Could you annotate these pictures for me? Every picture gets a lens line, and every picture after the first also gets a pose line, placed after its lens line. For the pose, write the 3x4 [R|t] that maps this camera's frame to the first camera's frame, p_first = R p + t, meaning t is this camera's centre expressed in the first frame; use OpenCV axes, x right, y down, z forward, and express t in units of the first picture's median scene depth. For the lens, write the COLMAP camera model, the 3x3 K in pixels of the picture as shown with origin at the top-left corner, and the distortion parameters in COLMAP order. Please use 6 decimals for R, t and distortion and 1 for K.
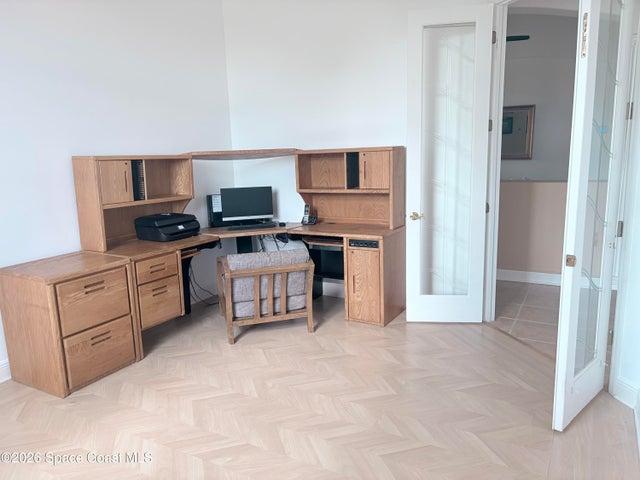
lens RADIAL K [[482.4, 0, 320.0], [0, 482.4, 240.0], [0, 0, 1]] dist [0.034151, -0.008425]
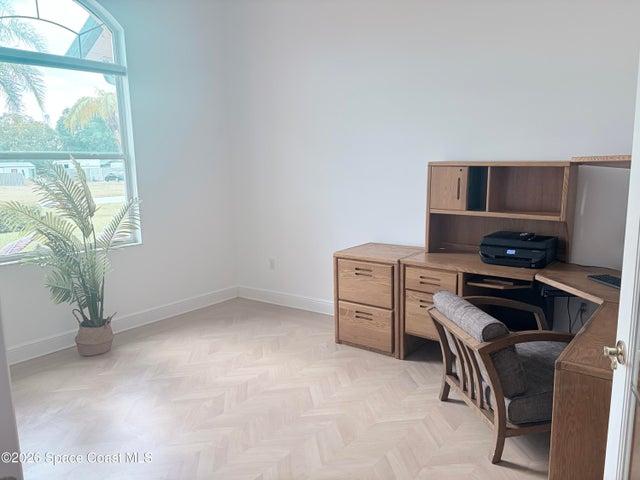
lens RADIAL K [[482.4, 0, 320.0], [0, 482.4, 240.0], [0, 0, 1]] dist [0.034151, -0.008425]
pose [[-0.163405, 0.180718, -0.969866, 0.601456], [-0.161451, 0.964927, 0.207000, -0.180490], [0.973259, 0.190411, -0.128496, 0.892889]]
